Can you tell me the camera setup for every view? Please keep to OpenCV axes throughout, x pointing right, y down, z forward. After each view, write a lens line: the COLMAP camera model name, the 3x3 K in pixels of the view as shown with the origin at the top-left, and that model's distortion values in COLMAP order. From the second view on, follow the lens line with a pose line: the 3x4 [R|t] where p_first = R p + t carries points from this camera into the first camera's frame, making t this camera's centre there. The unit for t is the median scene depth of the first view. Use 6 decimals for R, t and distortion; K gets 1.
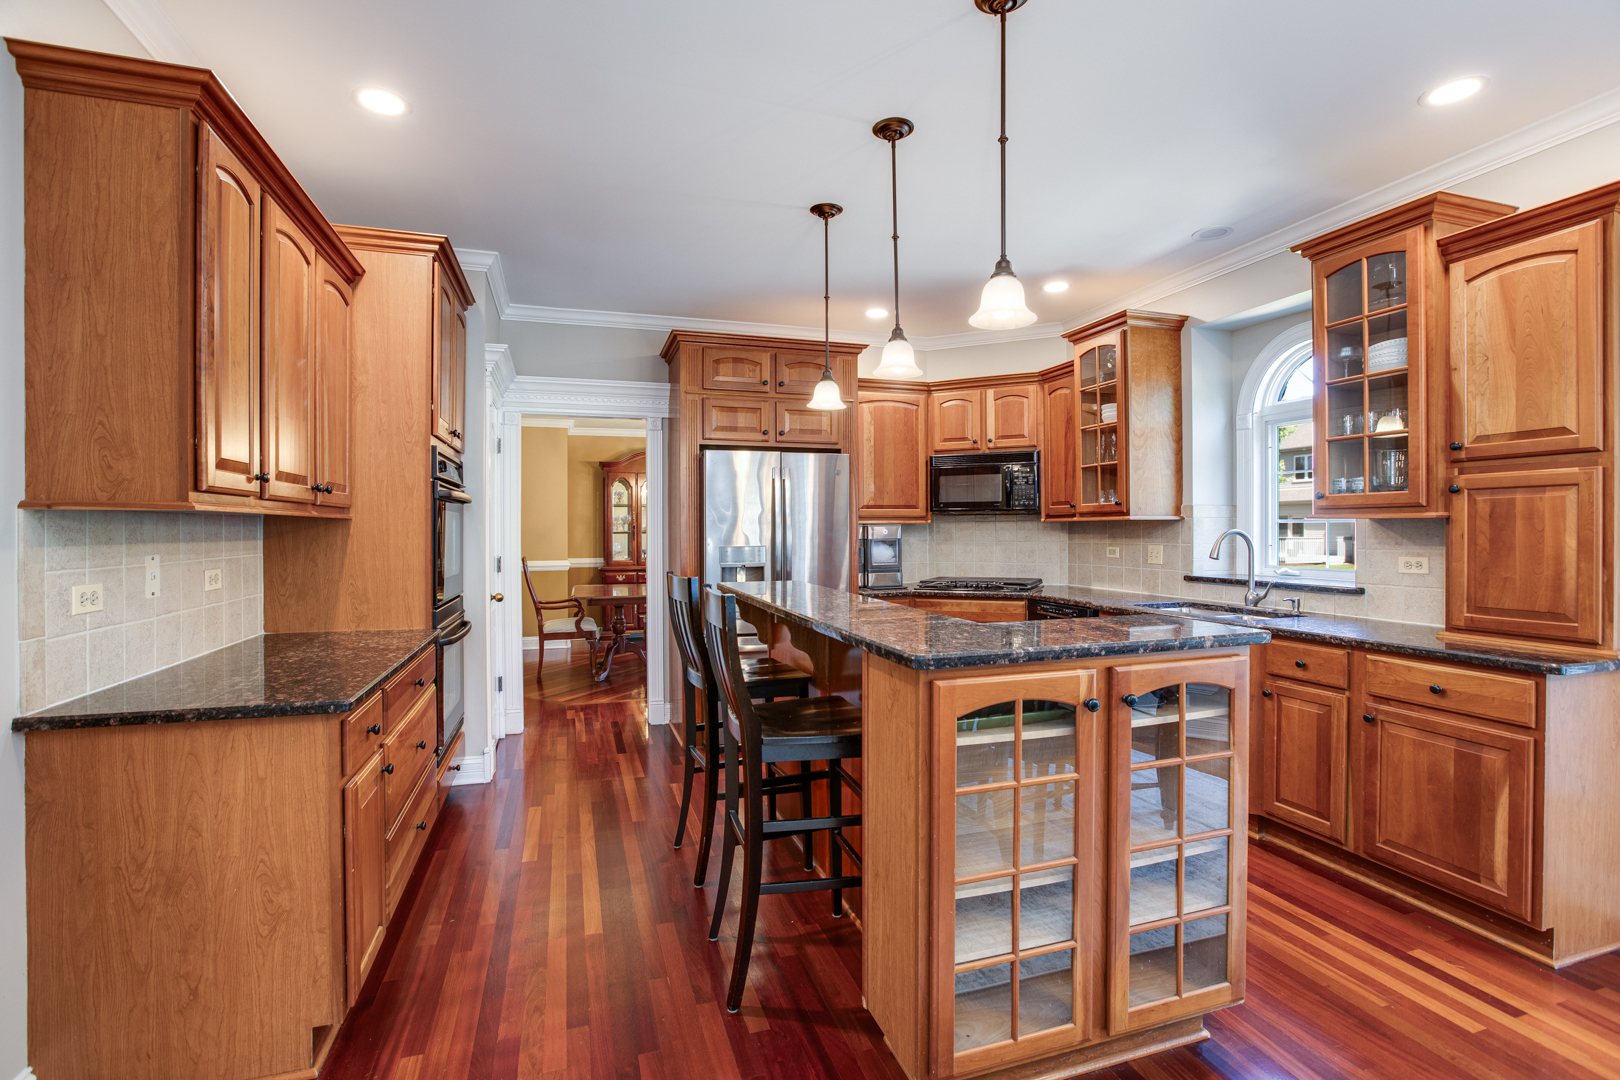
lens RADIAL K [[740.2, 0, 801.7], [0, 740.2, 530.0], [0, 0, 1]] dist [-0.011228, 0.001513]
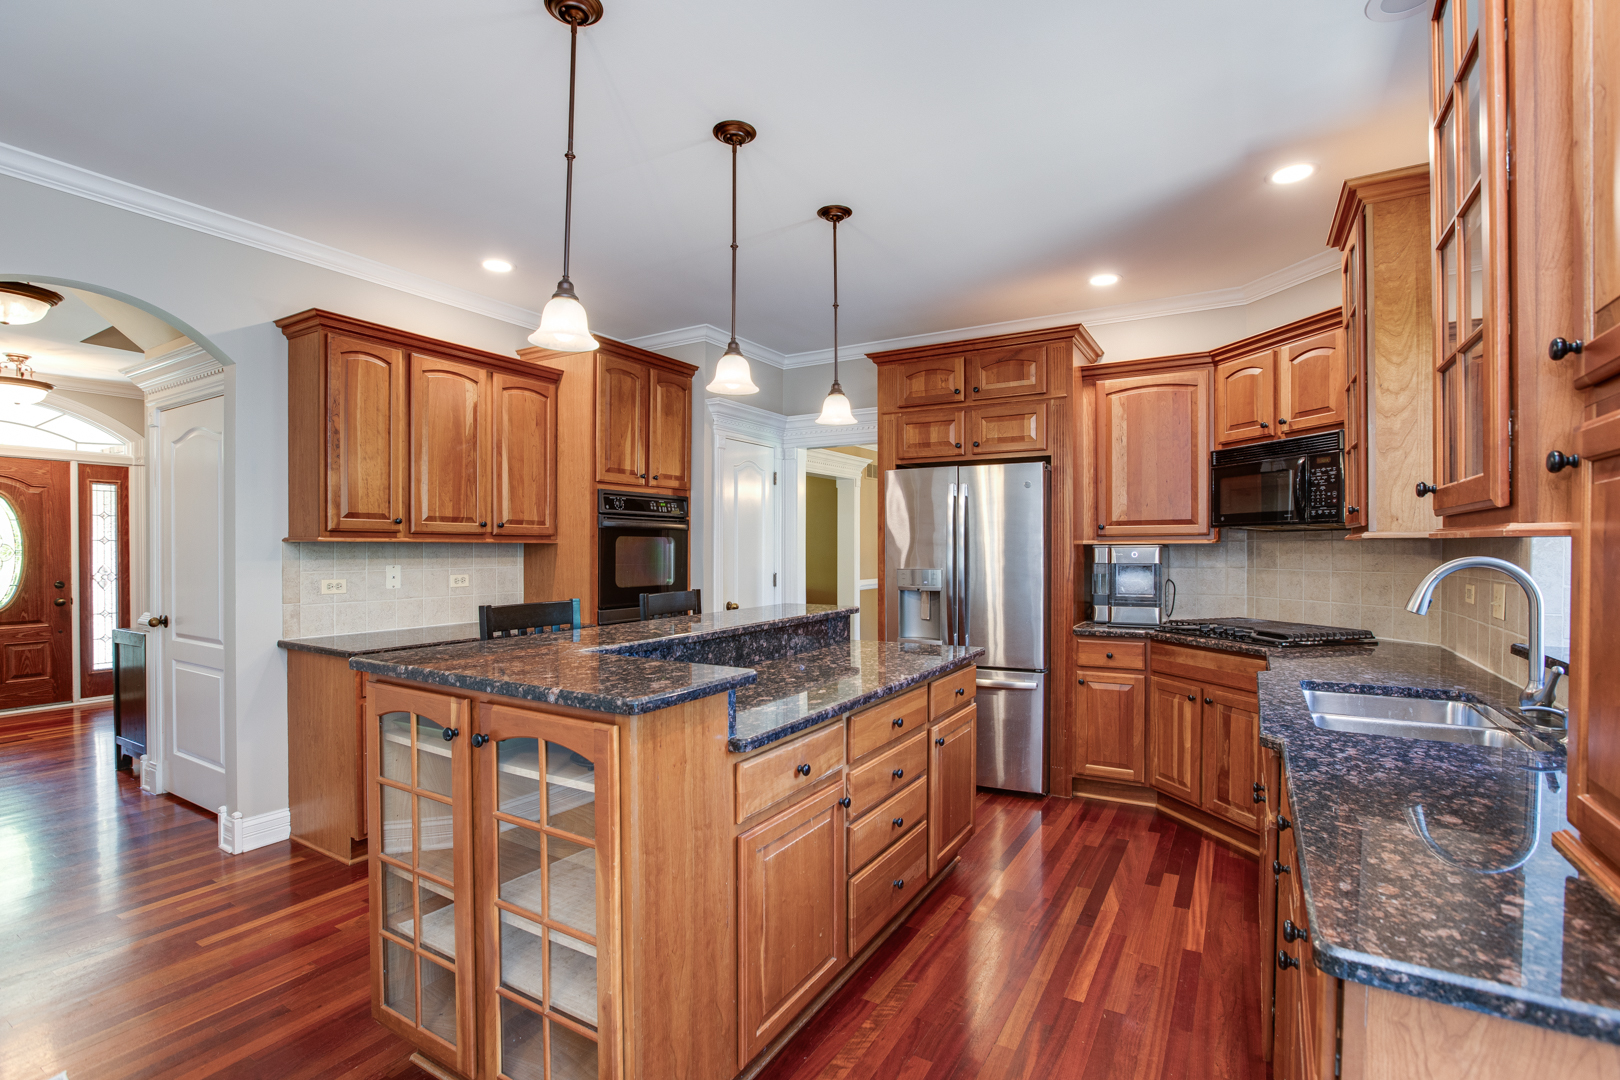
lens RADIAL K [[740.2, 0, 813.5], [0, 740.2, 550.8], [0, 0, 1]] dist [-0.011228, 0.001513]
pose [[0.665111, 0.006151, -0.746719, 0.498156], [-0.002174, 0.999978, 0.006301, -0.006028], [0.746742, -0.002567, 0.665109, 0.241565]]
